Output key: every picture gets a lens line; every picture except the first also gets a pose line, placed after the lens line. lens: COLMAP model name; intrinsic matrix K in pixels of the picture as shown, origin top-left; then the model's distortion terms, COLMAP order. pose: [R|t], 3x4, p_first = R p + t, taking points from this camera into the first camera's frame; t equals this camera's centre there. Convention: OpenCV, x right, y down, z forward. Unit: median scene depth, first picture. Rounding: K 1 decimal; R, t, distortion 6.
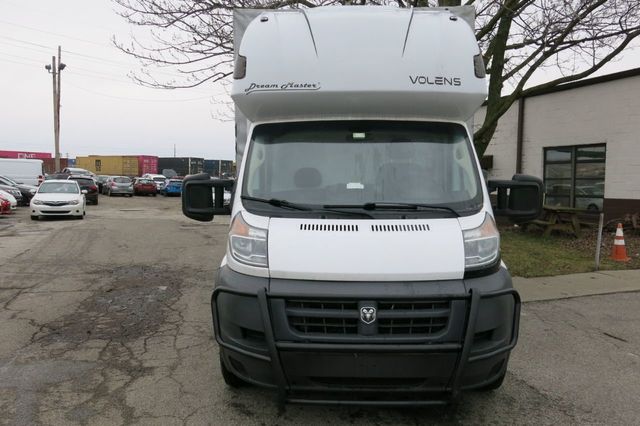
lens RADIAL K [[536.9, 0, 319.3], [0, 536.9, 215.3], [0, 0, 1]] dist [-0.018196, -0.003061]
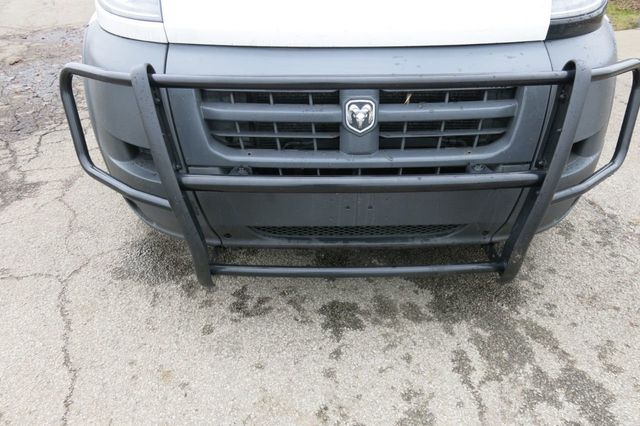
lens RADIAL K [[536.9, 0, 321.8], [0, 536.9, 217.4], [0, 0, 1]] dist [-0.018196, -0.003061]
pose [[0.999276, -0.024303, 0.029282, 0.036384], [0.009637, 0.906023, 0.423119, 0.055623], [-0.036813, -0.422530, 0.905601, 0.489340]]
